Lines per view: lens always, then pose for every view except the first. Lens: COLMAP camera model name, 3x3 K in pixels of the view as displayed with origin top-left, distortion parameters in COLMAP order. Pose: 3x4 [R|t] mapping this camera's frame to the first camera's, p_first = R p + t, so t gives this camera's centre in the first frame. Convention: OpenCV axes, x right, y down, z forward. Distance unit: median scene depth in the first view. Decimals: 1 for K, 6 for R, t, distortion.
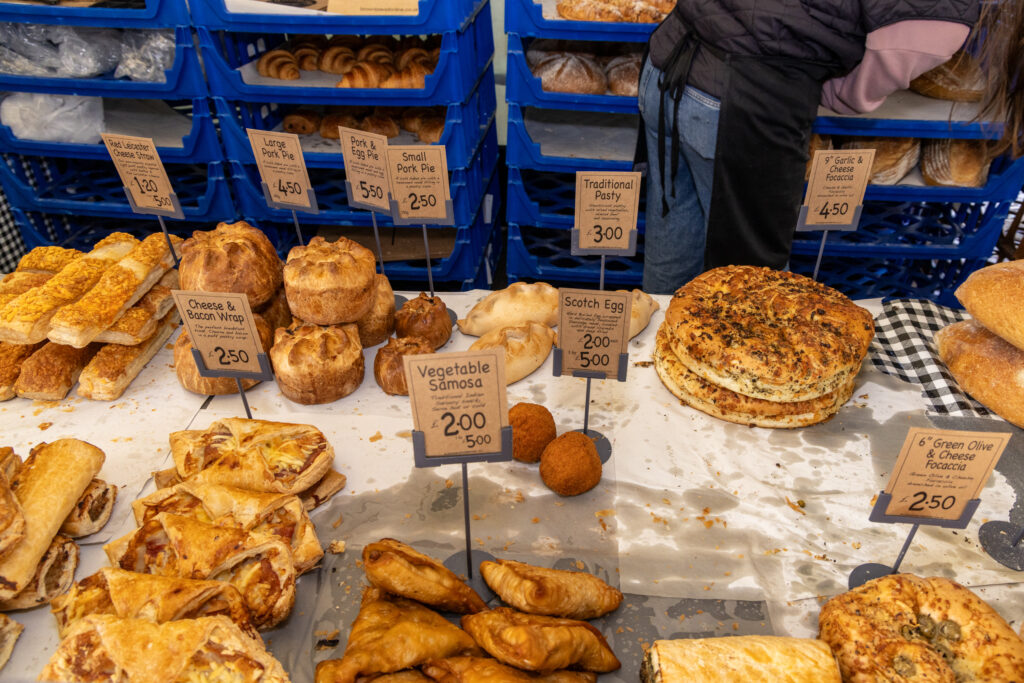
lens RADIAL K [[637.7, 0, 512.0], [0, 637.7, 341.5], [0, 0, 1]] dist [0.003919, 0.000820]
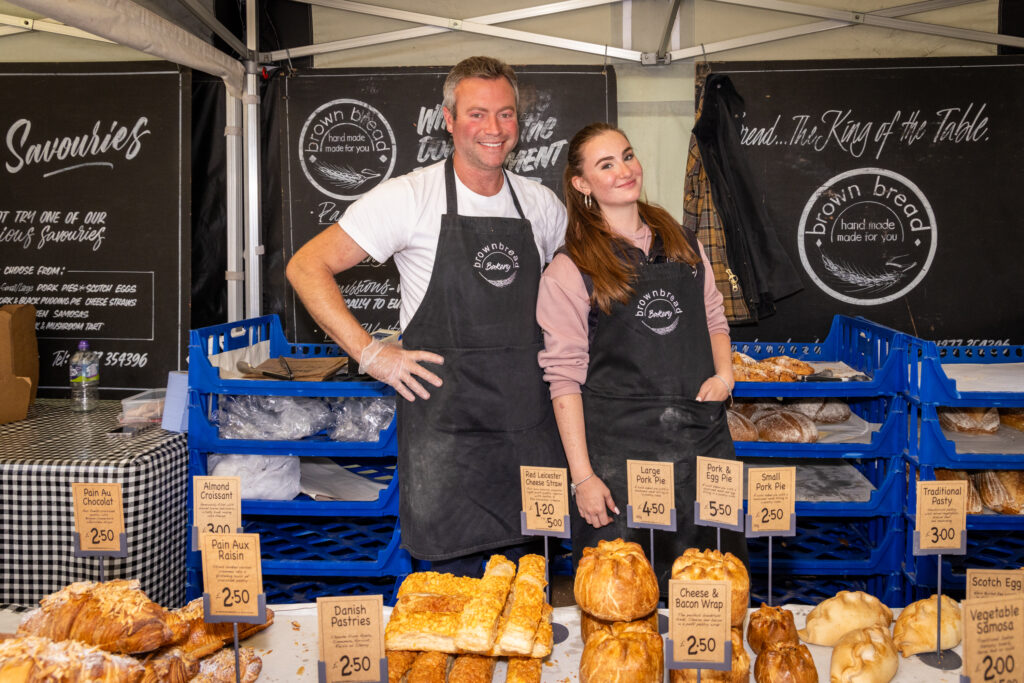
lens RADIAL K [[743.2, 0, 512.0], [0, 743.2, 341.5], [0, 0, 1]] dist [-0.003991, 0.004307]
pose [[0.997786, -0.020570, 0.063243, -0.720391], [0.049865, 0.860614, -0.506810, 0.178237], [-0.044003, 0.508842, 0.859735, -0.320419]]
